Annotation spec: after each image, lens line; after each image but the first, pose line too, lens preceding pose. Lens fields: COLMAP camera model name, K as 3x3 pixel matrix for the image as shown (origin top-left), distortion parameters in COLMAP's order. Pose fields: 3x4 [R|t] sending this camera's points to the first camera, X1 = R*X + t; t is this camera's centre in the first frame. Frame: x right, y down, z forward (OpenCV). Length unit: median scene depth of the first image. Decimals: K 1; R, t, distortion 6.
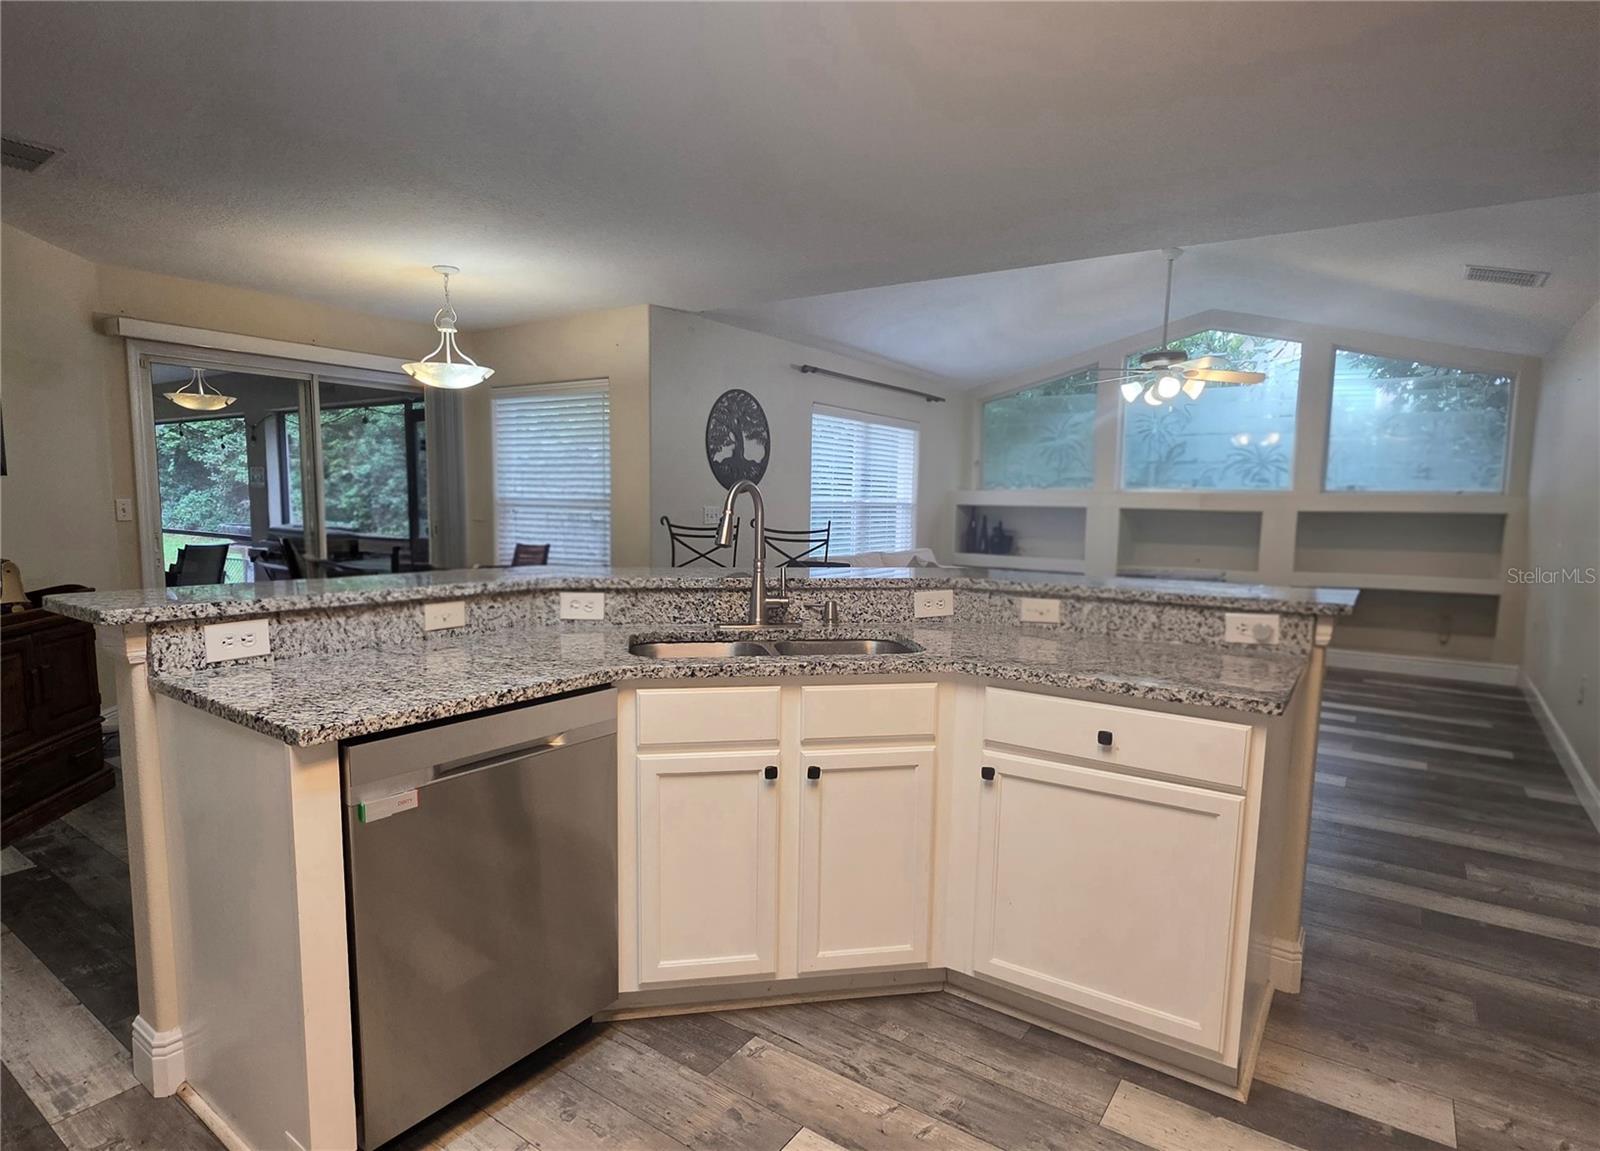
lens RADIAL K [[880.2, 0, 797.7], [0, 880.2, 595.8], [0, 0, 1]] dist [-0.003037, -0.000624]
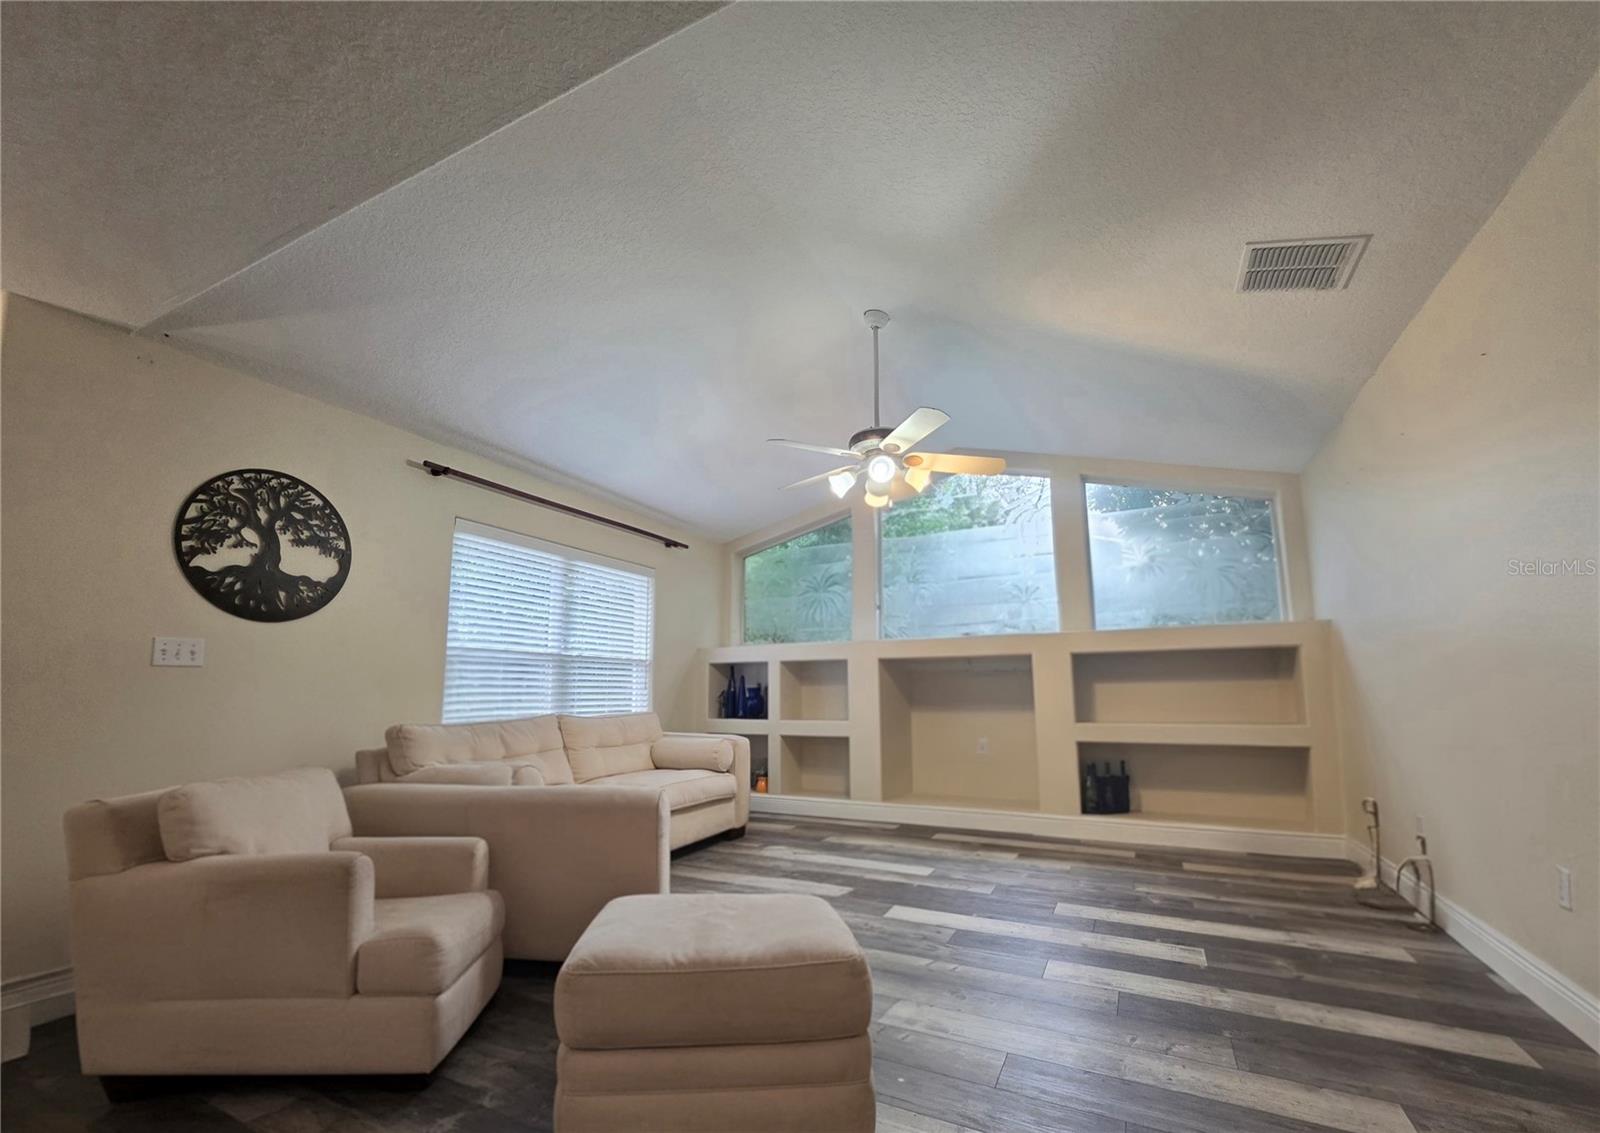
lens RADIAL K [[659.5, 0, 806.0], [0, 659.5, 597.1], [0, 0, 1]] dist [-0.000135, -0.000170]
pose [[0.990698, -0.004682, 0.135995, 0.235414], [0.038924, 0.967398, -0.250252, 0.003393], [-0.130390, 0.253218, 0.958582, 0.417847]]
